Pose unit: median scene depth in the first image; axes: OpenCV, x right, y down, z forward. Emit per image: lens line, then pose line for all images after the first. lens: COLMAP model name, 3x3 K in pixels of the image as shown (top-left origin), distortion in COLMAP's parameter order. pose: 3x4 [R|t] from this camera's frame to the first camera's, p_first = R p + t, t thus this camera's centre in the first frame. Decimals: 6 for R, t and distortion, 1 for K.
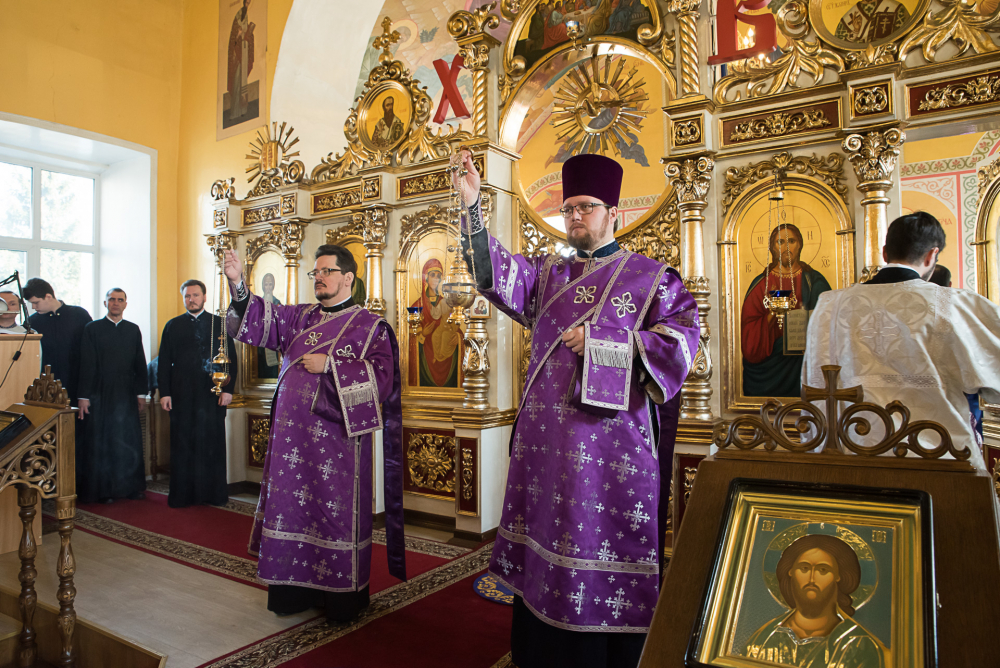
lens RADIAL K [[680.2, 0, 500.0], [0, 680.2, 334.0], [0, 0, 1]] dist [-0.137960, 0.098579]
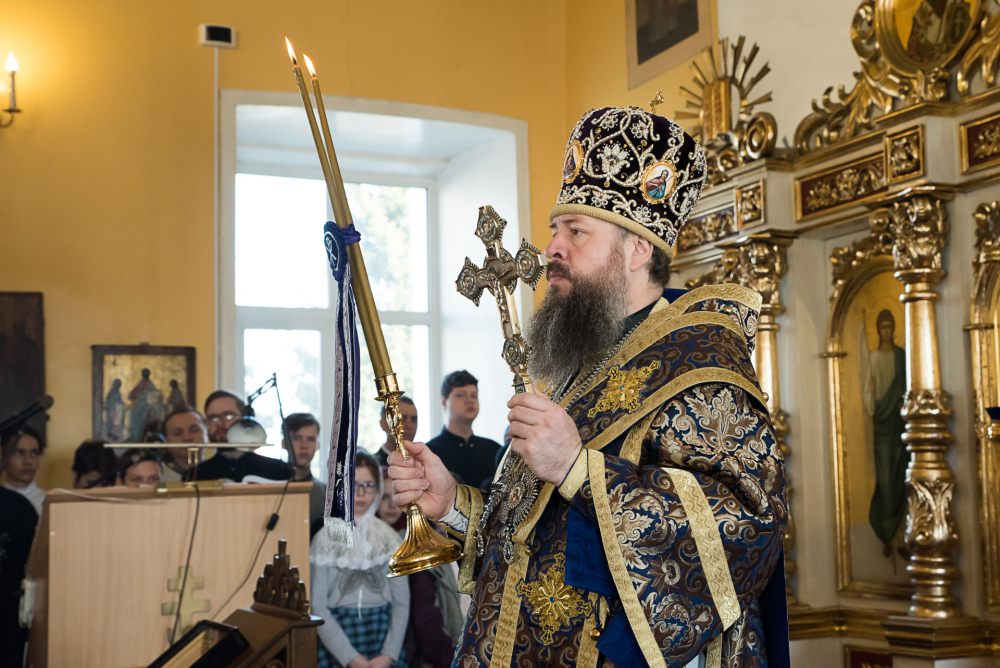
lens RADIAL K [[1493.9, 0, 575.5], [0, 1493.9, 339.5], [0, 0, 1]] dist [0.038301, 0.105541]
pose [[0.871914, -0.064760, -0.485358, 0.107034], [0.025584, 0.995887, -0.086918, -0.003904], [0.488990, 0.063367, 0.869985, -0.009791]]
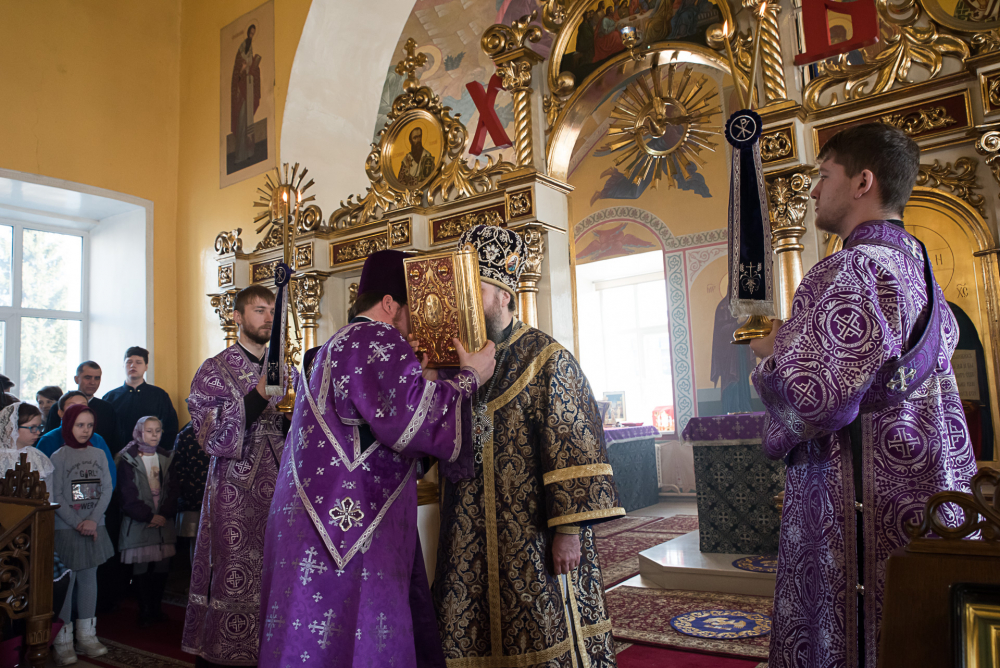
lens RADIAL K [[770.1, 0, 497.9], [0, 770.1, 329.2], [0, 0, 1]] dist [-0.102307, 0.108082]
pose [[0.997813, -0.041751, -0.051240, -0.020929], [0.036944, 0.995126, -0.091430, 0.000769], [0.054808, 0.089337, 0.994492, 0.039731]]
